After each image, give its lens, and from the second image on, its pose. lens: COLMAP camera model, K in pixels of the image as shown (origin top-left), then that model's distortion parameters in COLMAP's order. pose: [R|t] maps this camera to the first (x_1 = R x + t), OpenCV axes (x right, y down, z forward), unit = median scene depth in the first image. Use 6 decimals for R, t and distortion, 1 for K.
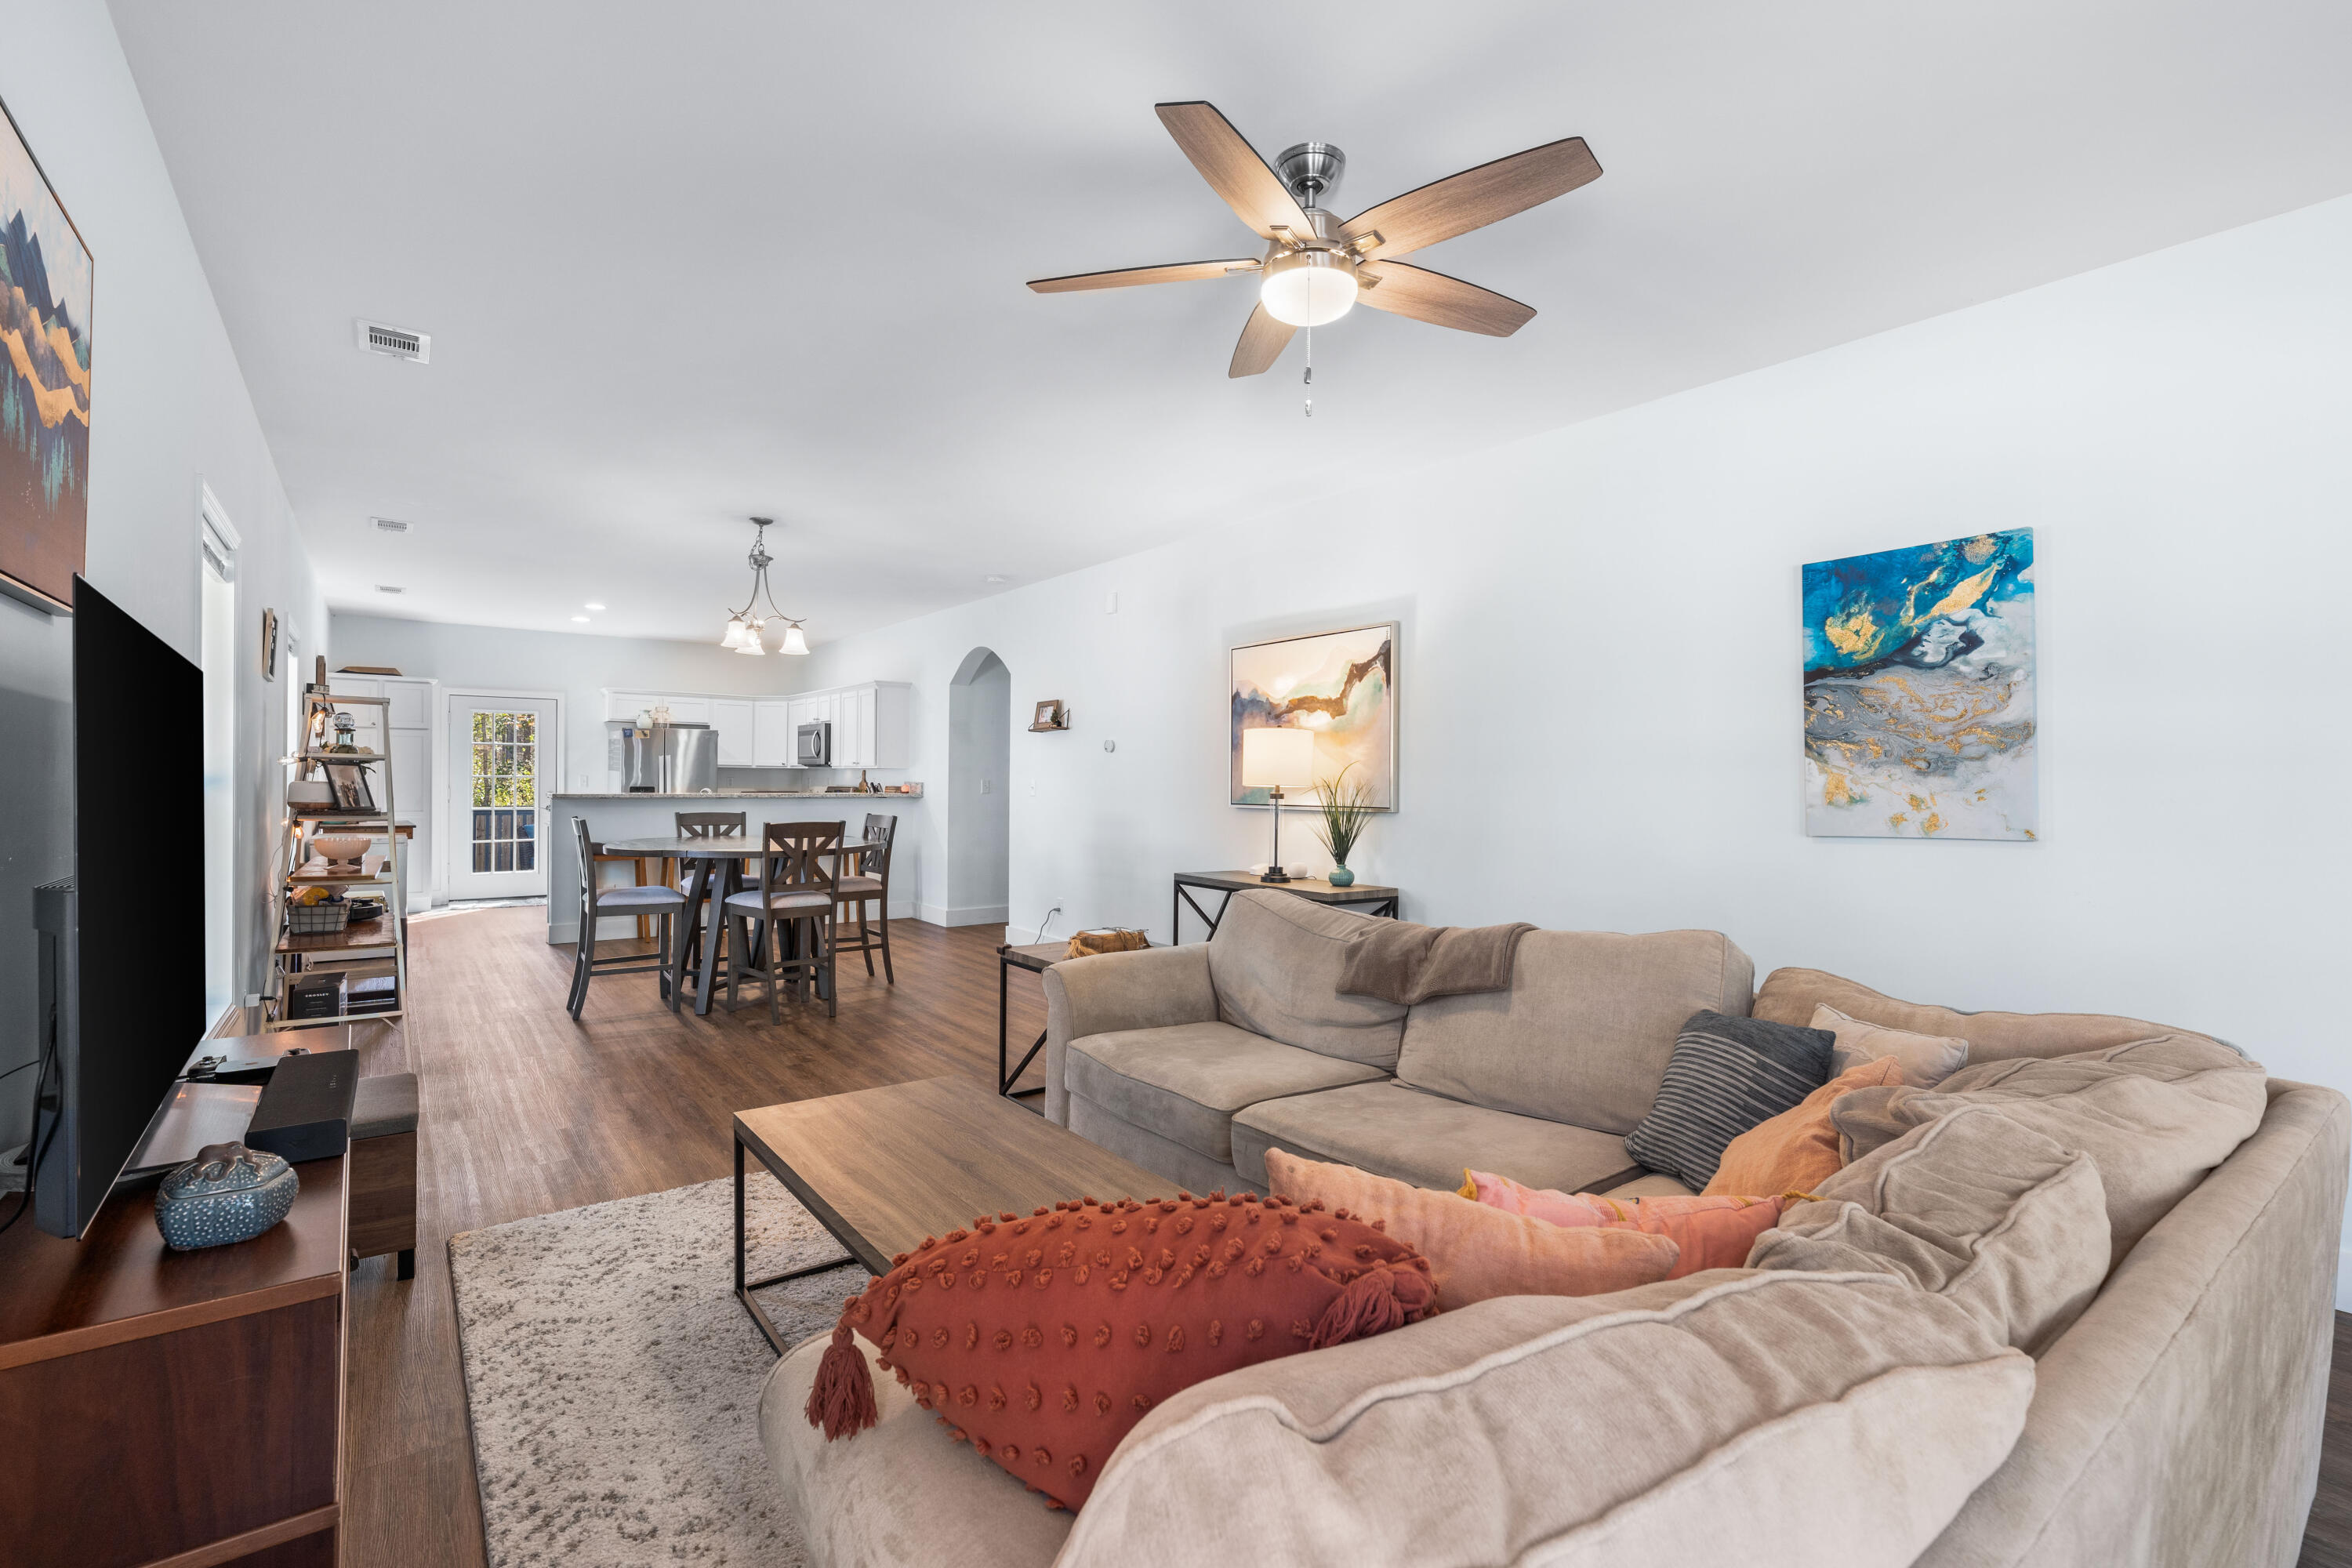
lens RADIAL K [[1066.1, 0, 1183.0], [0, 1066.1, 773.9], [0, 0, 1]] dist [-0.002824, -0.002344]
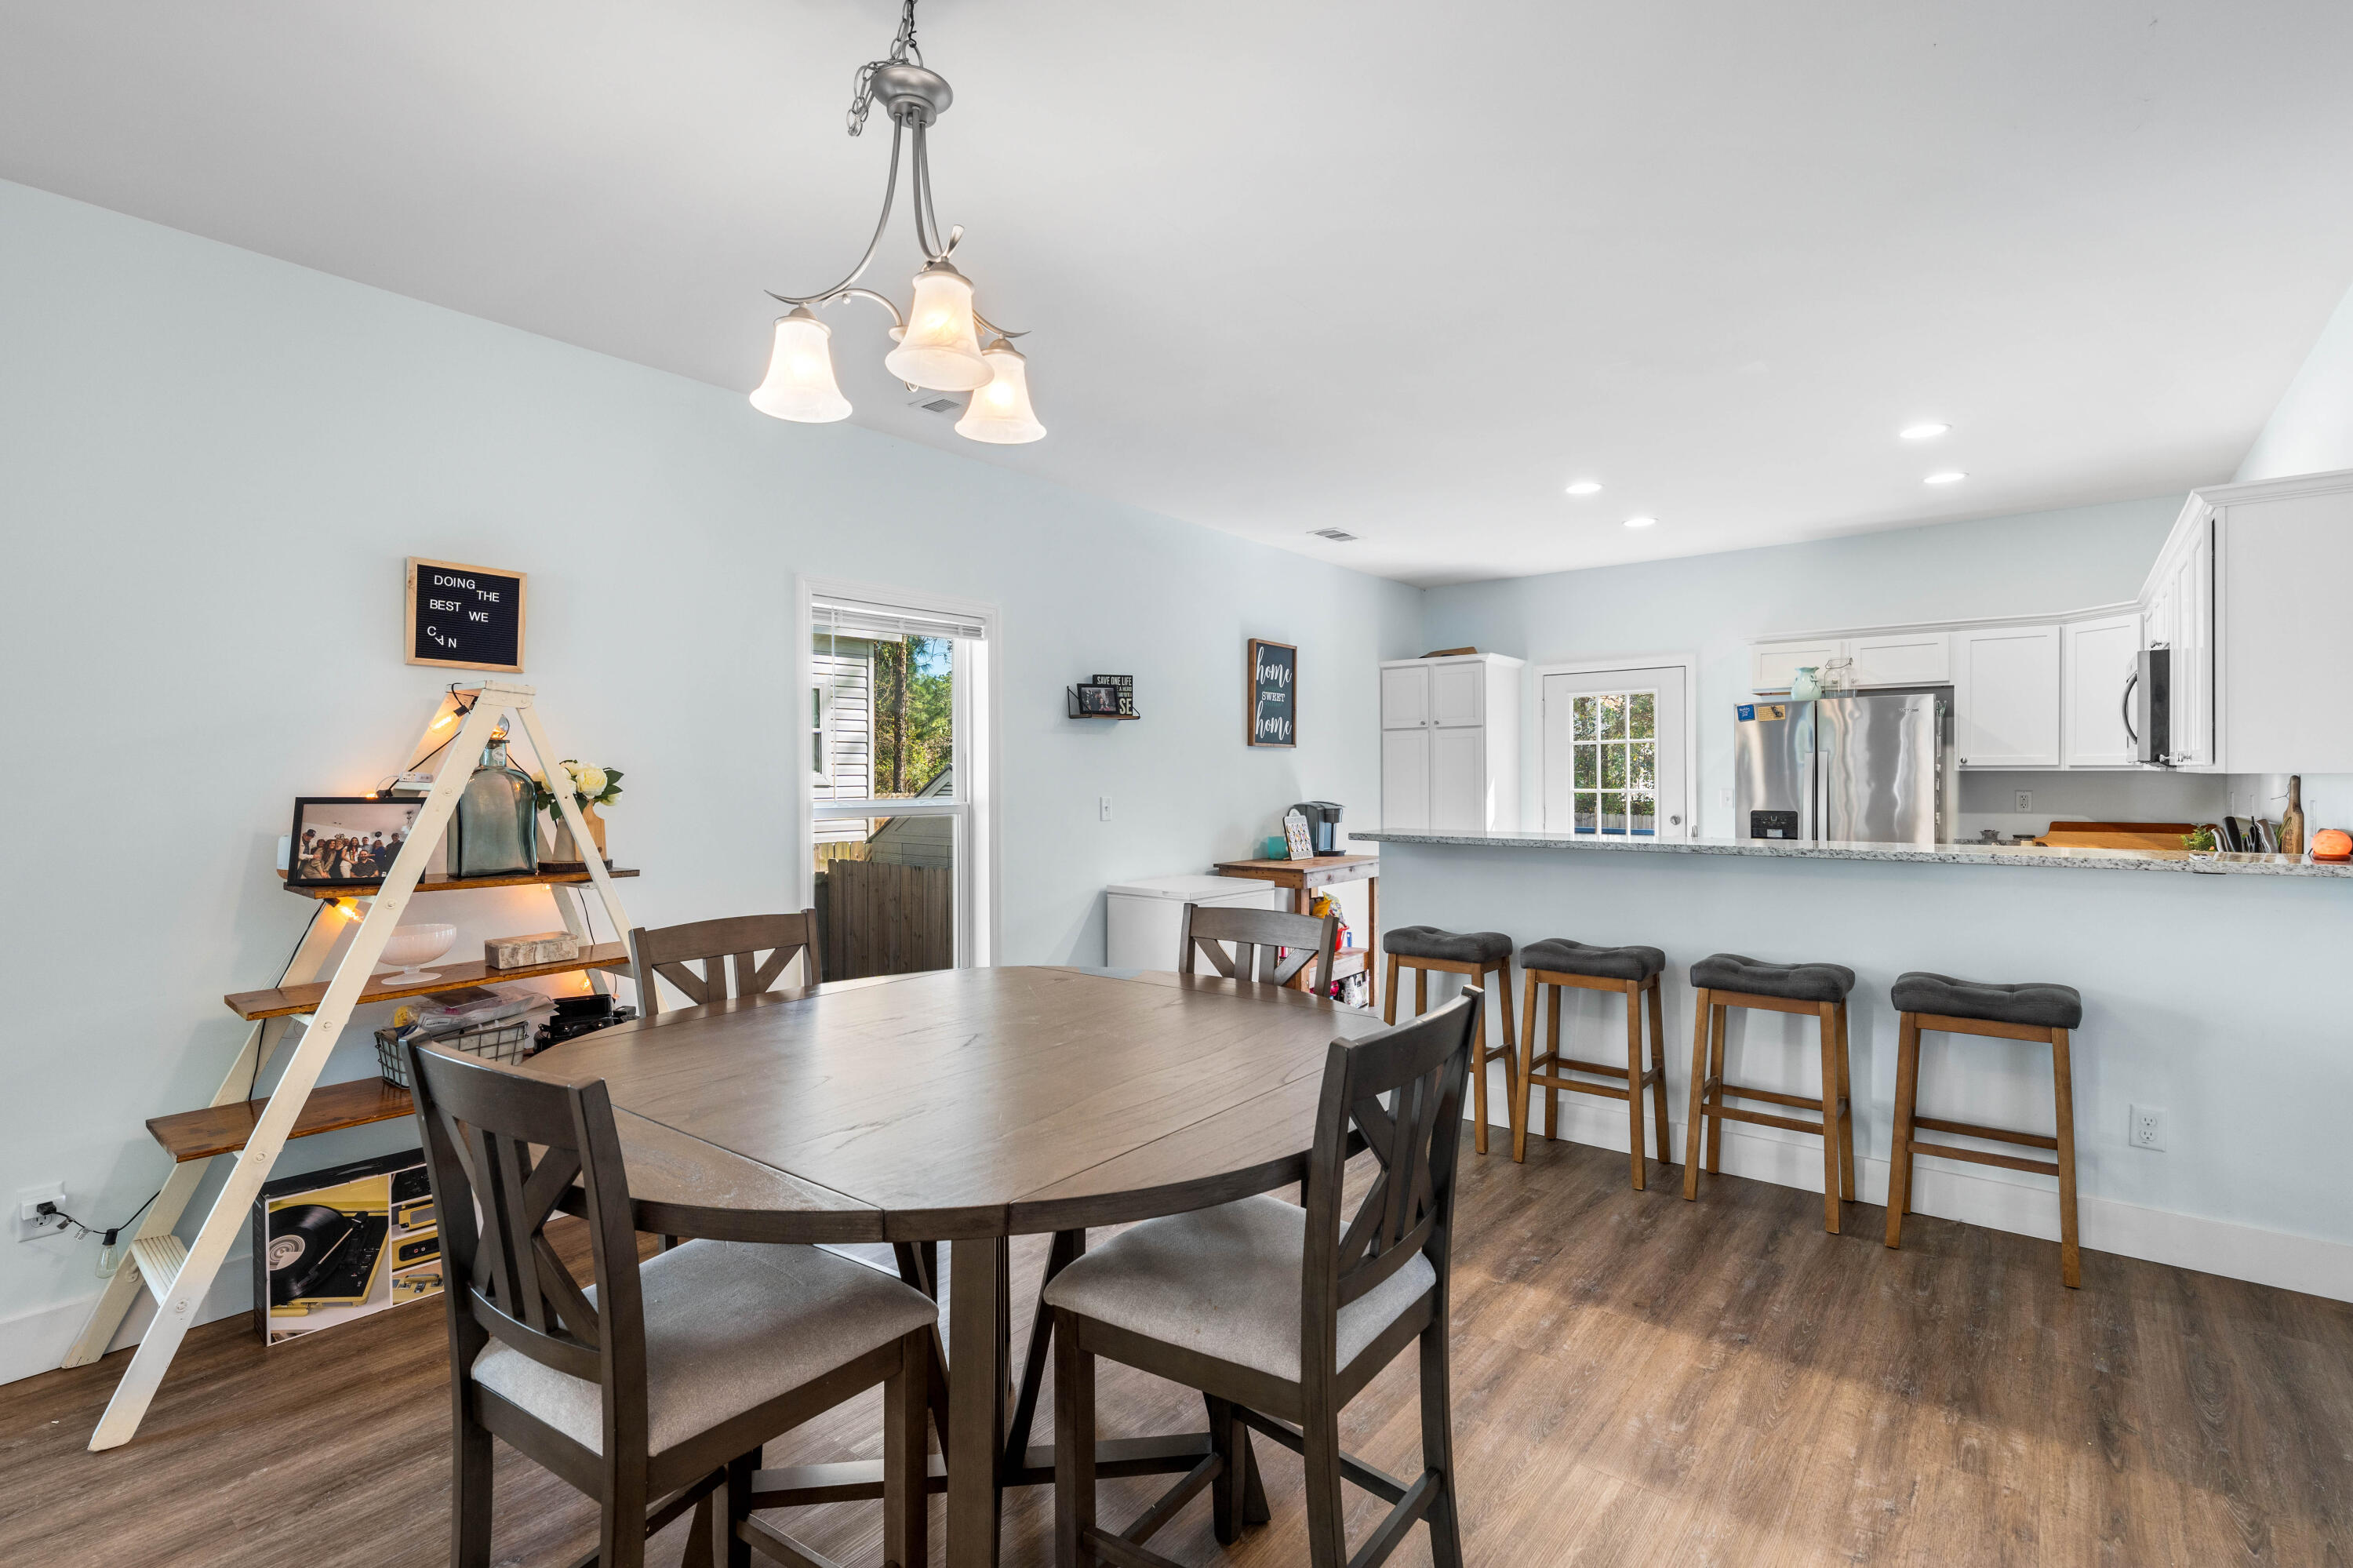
lens RADIAL K [[1066.6, 0, 1178.5], [0, 1066.6, 787.3], [0, 0, 1]] dist [-0.002824, -0.002344]
pose [[0.239464, -0.001032, -0.970905, -0.112879], [0.015125, 0.999882, 0.002667, -0.010855], [0.970787, -0.015324, 0.239452, 1.132958]]
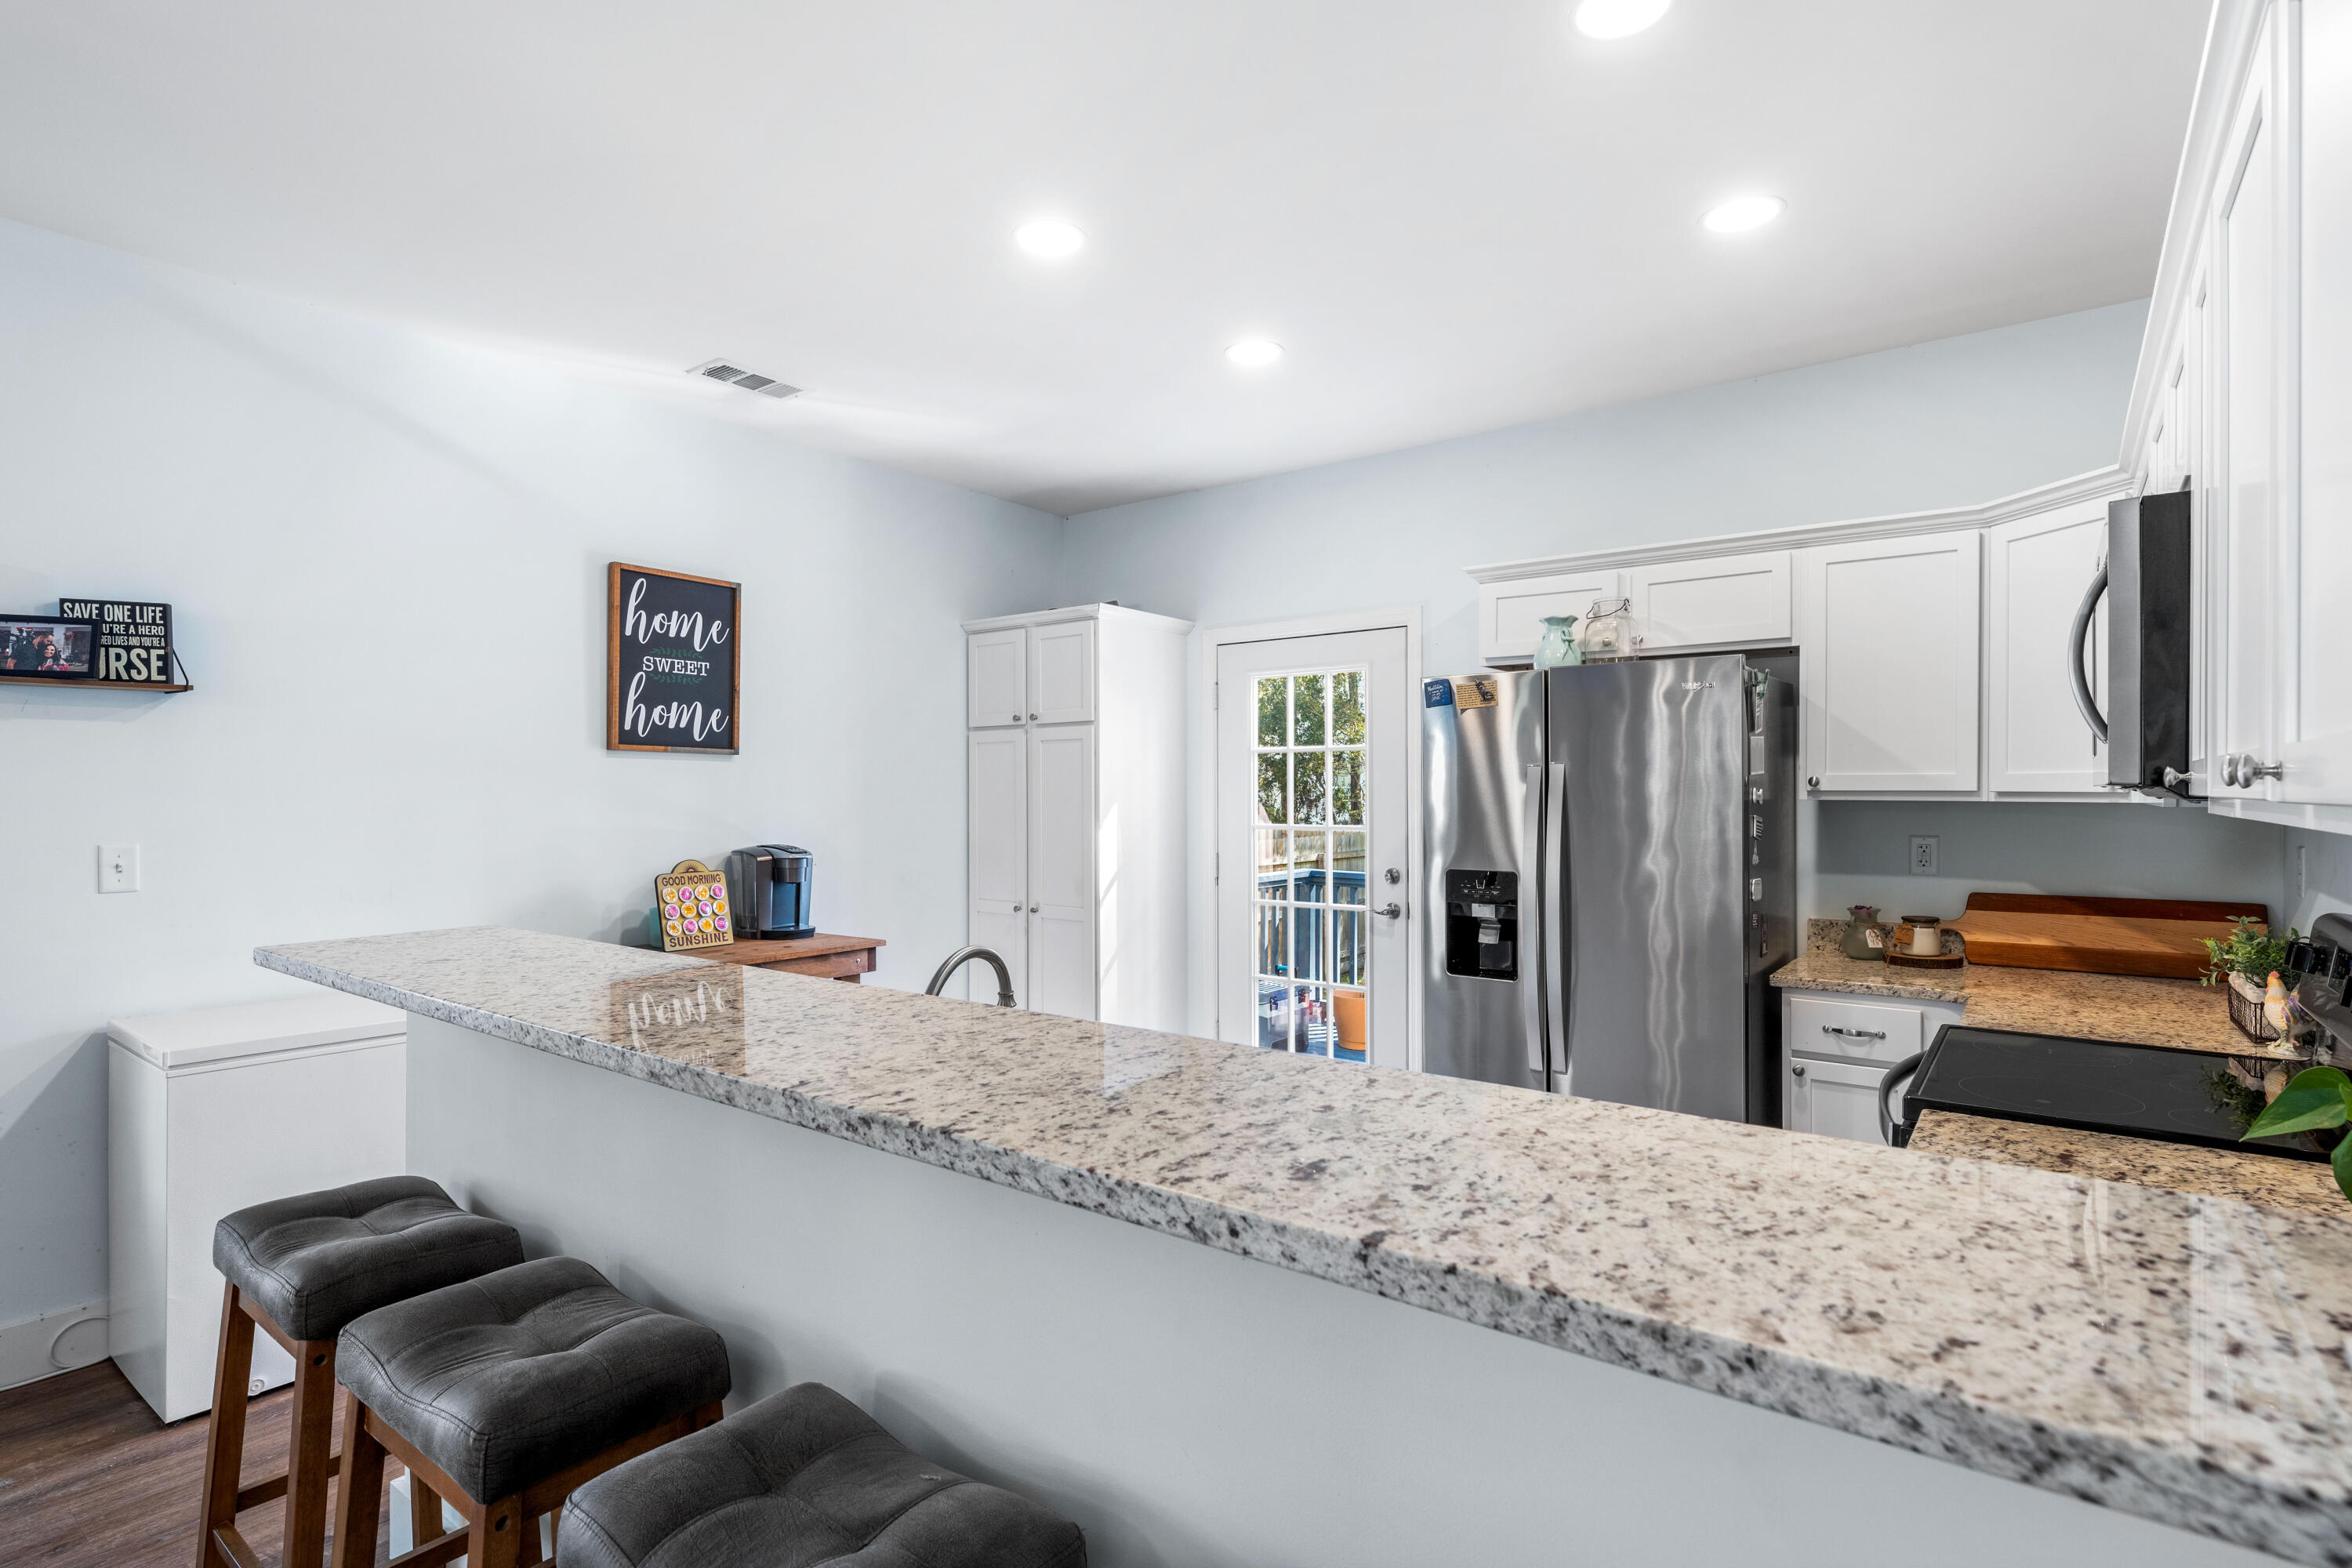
lens RADIAL K [[1146.1, 0, 1171.8], [0, 1146.1, 803.5], [0, 0, 1]] dist [-0.005183, 0.001267]
pose [[0.271046, -0.003410, -0.962560, -0.436460], [0.010633, 0.999943, -0.000548, -0.014280], [0.962508, -0.010086, 0.271067, 1.622242]]
